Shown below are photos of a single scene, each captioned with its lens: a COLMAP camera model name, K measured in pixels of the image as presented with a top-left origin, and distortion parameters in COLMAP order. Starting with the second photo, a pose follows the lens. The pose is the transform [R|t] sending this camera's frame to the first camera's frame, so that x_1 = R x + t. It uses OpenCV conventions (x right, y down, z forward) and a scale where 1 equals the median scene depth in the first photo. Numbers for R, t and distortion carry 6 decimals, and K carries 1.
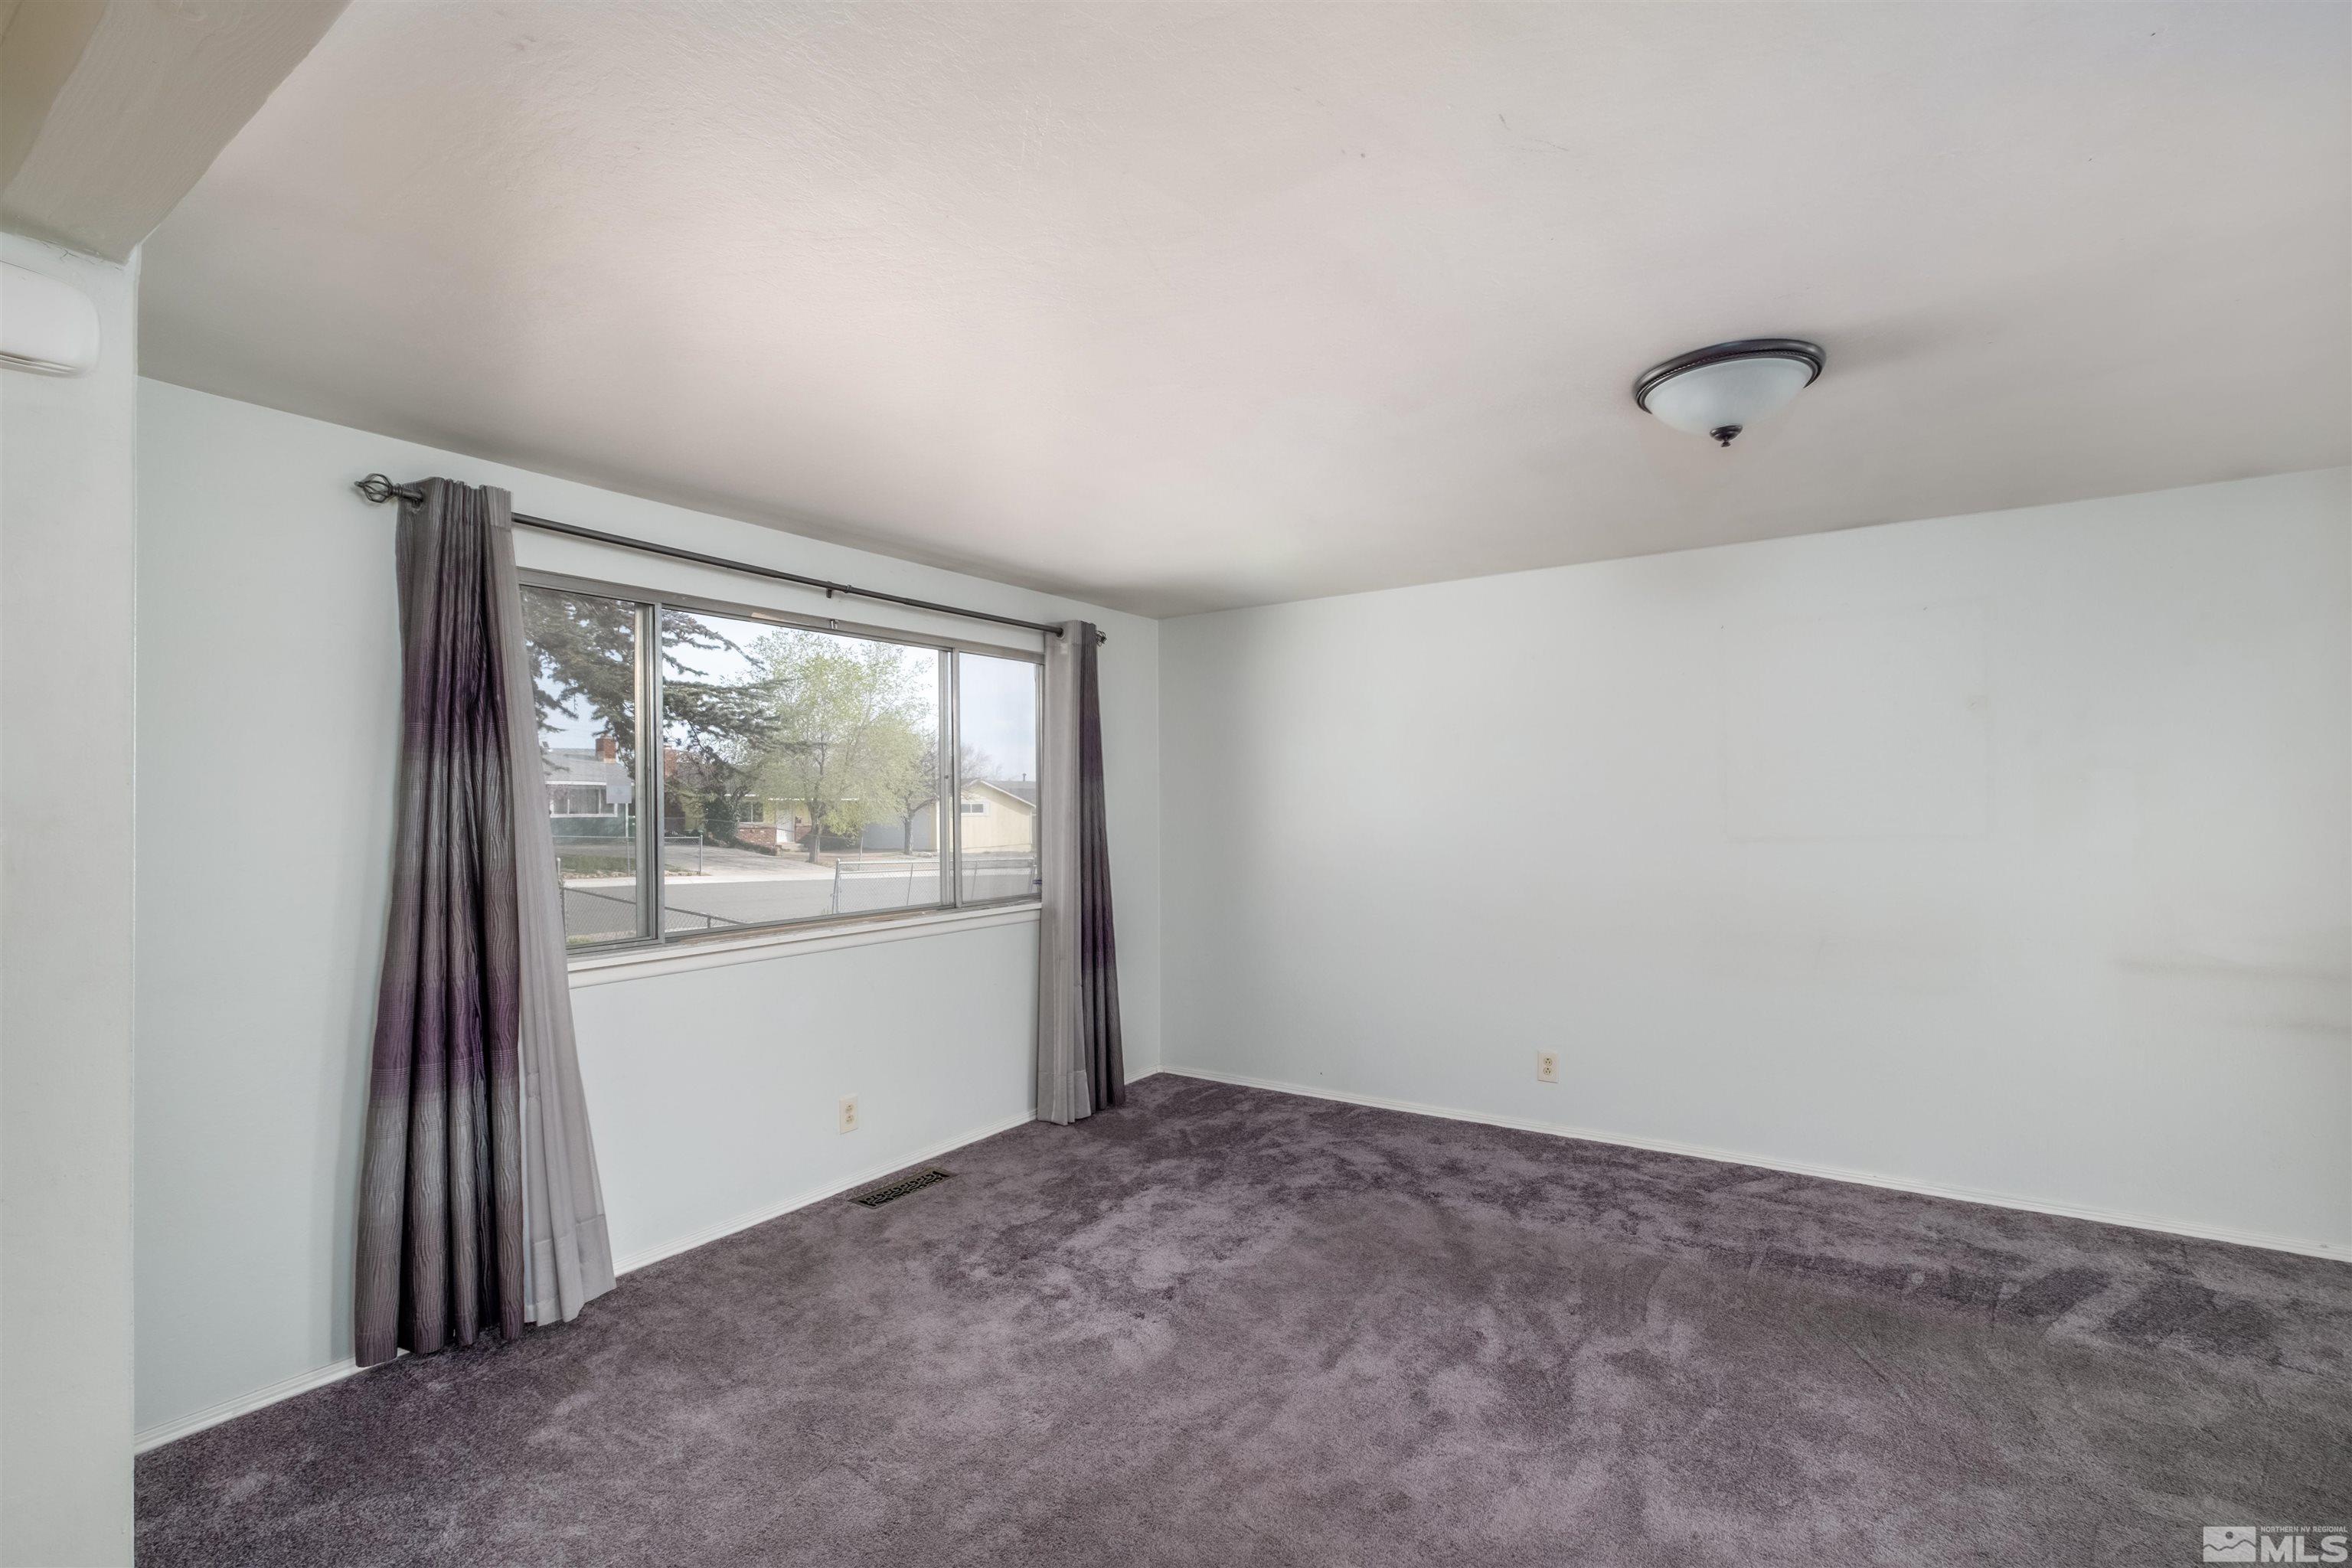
lens RADIAL K [[1043.0, 0, 1176.0], [0, 1043.0, 784.0], [0, 0, 1]] dist [-0.000402, 0.000011]
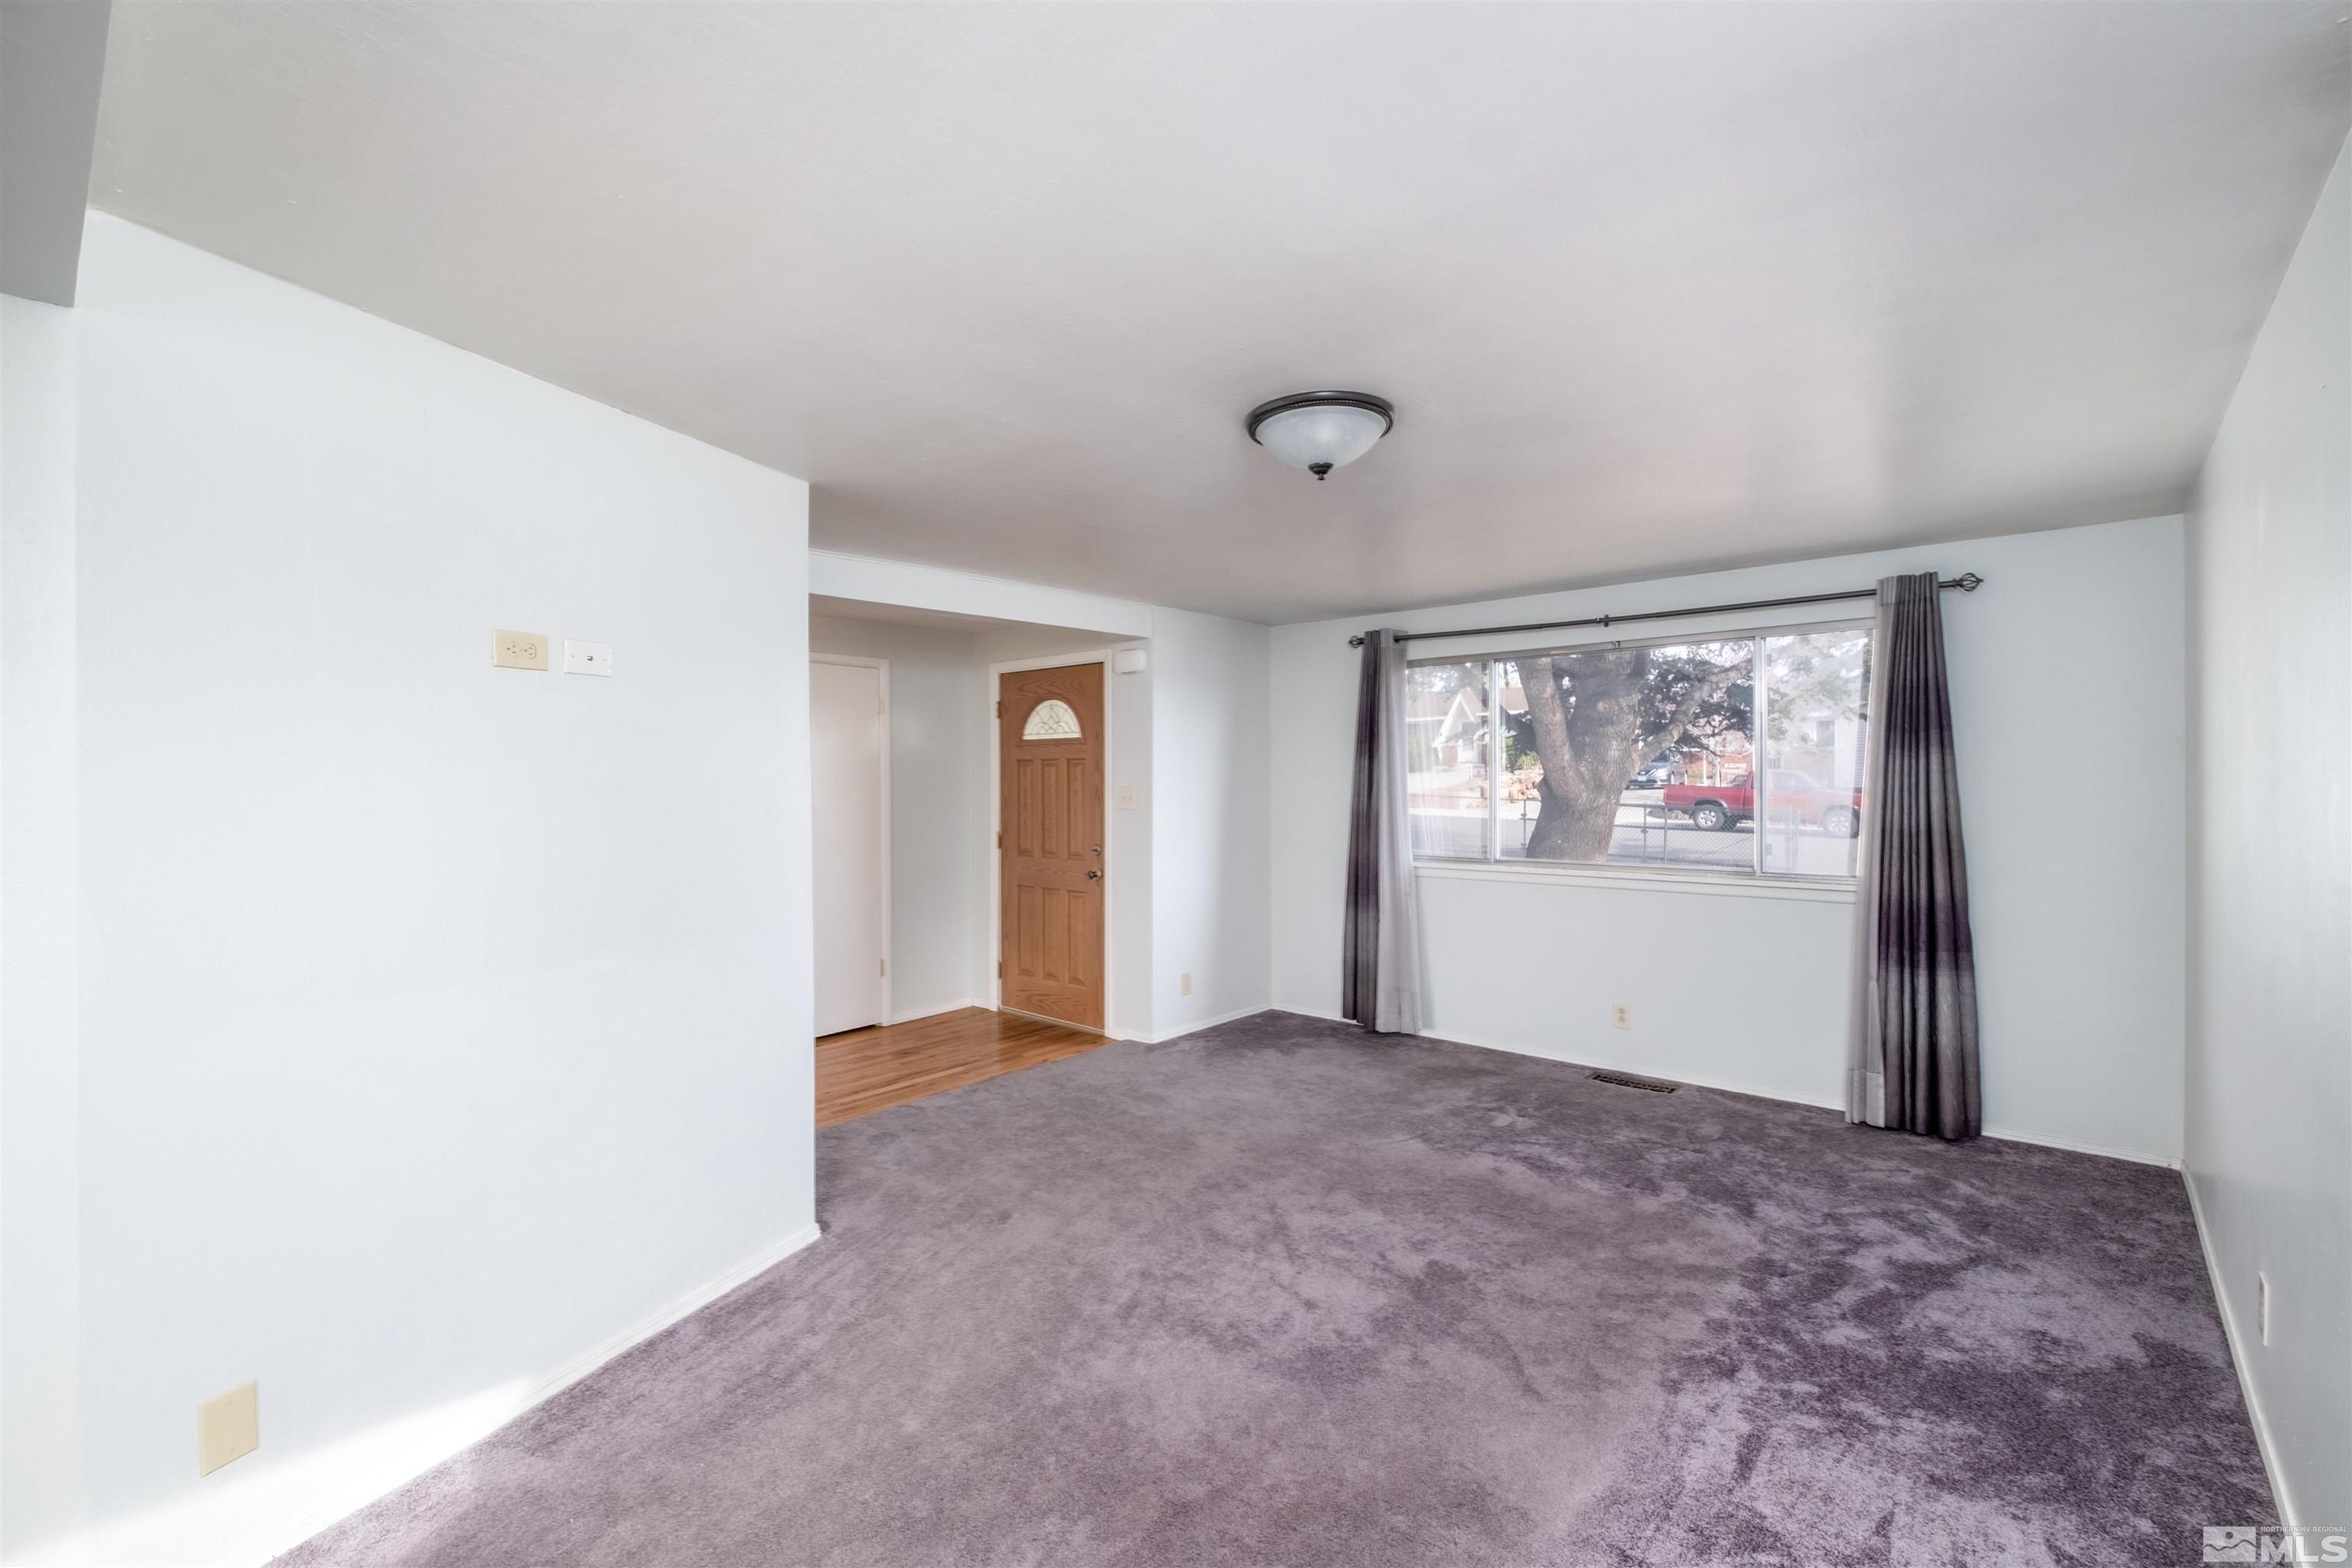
lens RADIAL K [[1027.5, 0, 1181.3], [0, 1027.5, 758.6], [0, 0, 1]] dist [-0.001226, 0.000099]
pose [[-0.116429, -0.013277, -0.993110, 1.047641], [0.020749, 0.999660, -0.015797, 0.000403], [0.992982, -0.022446, -0.116114, 0.604757]]
